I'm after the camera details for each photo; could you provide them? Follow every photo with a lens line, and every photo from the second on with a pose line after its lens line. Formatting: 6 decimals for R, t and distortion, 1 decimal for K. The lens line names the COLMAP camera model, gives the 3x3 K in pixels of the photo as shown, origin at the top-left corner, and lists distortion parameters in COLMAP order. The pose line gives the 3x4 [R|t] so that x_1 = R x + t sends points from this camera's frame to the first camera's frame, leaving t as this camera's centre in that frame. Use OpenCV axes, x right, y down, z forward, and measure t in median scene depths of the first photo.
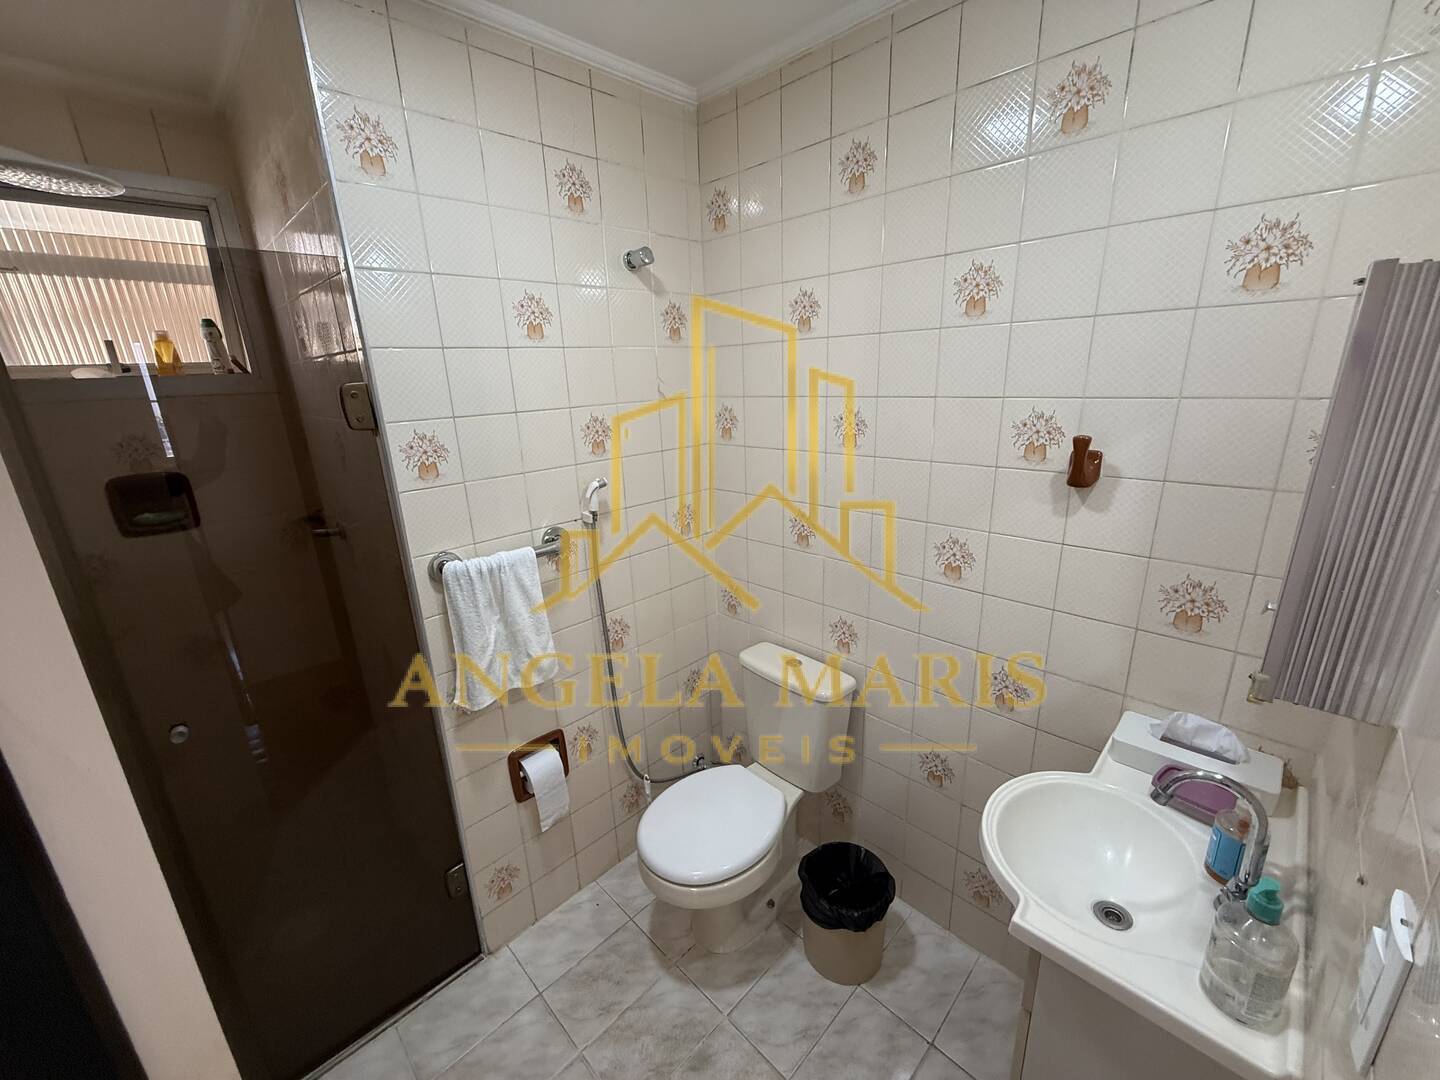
lens RADIAL K [[571.7, 0, 721.0], [0, 571.7, 541.9], [0, 0, 1]] dist [0.002324, -0.000196]
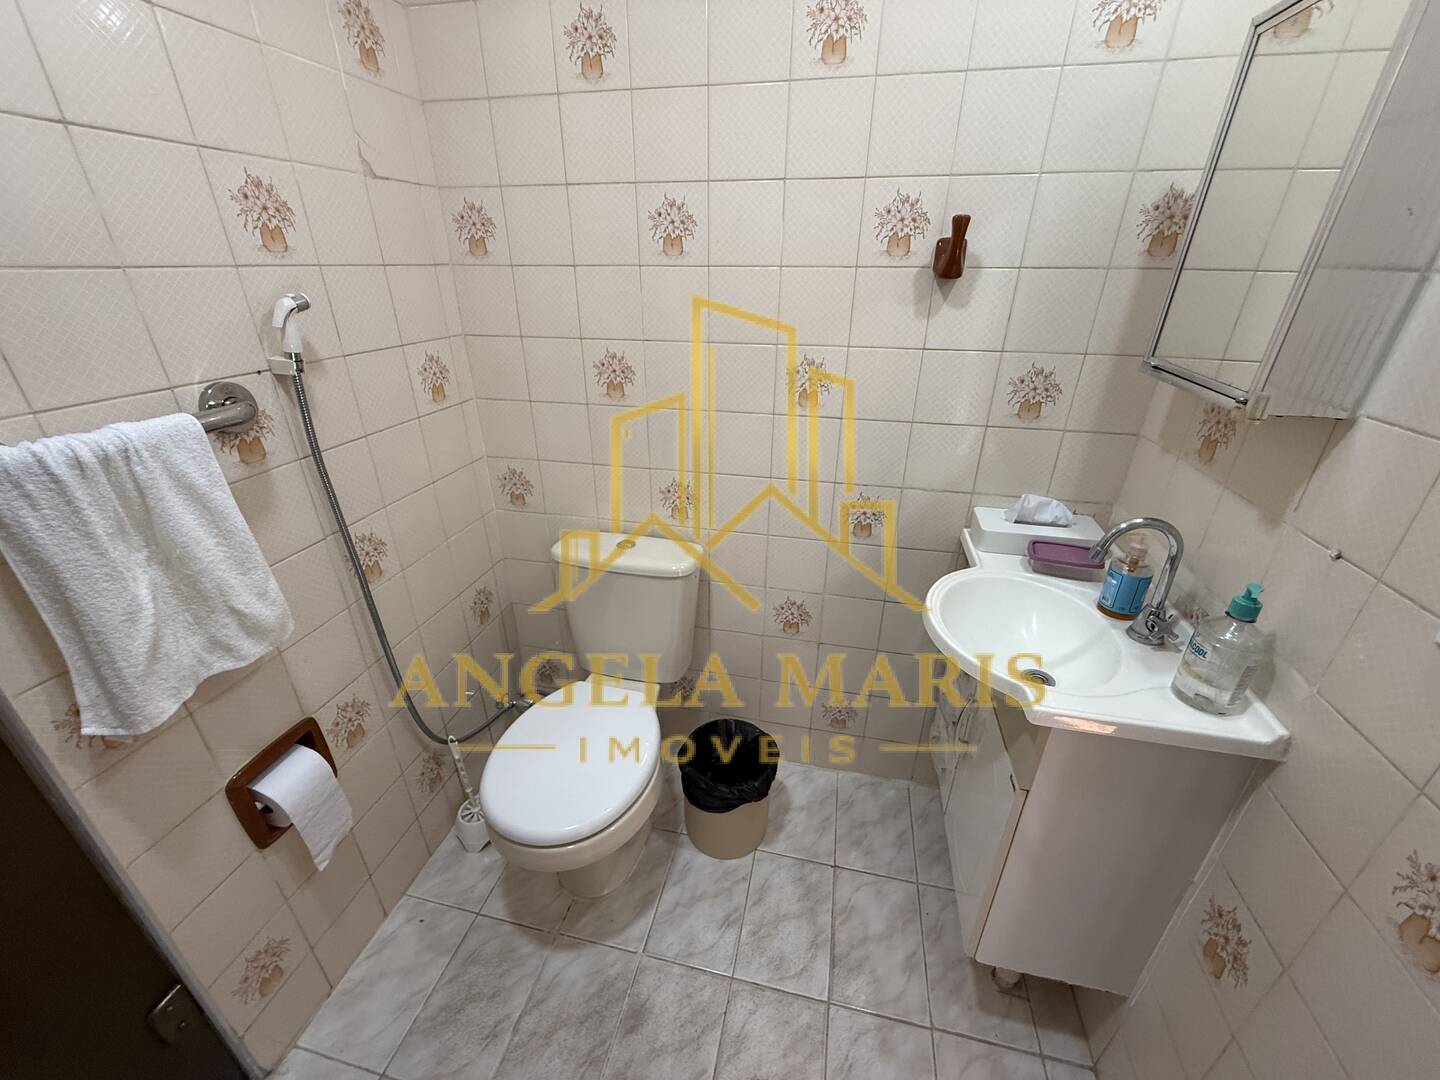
lens RADIAL K [[571.7, 0, 719.7], [0, 571.7, 540.2], [0, 0, 1]] dist [0.002324, -0.000196]
pose [[0.845727, -0.197417, 0.495754, -0.196040], [0.119854, 0.975586, 0.184030, 0.082759], [-0.519982, -0.096222, 0.848741, 0.275056]]
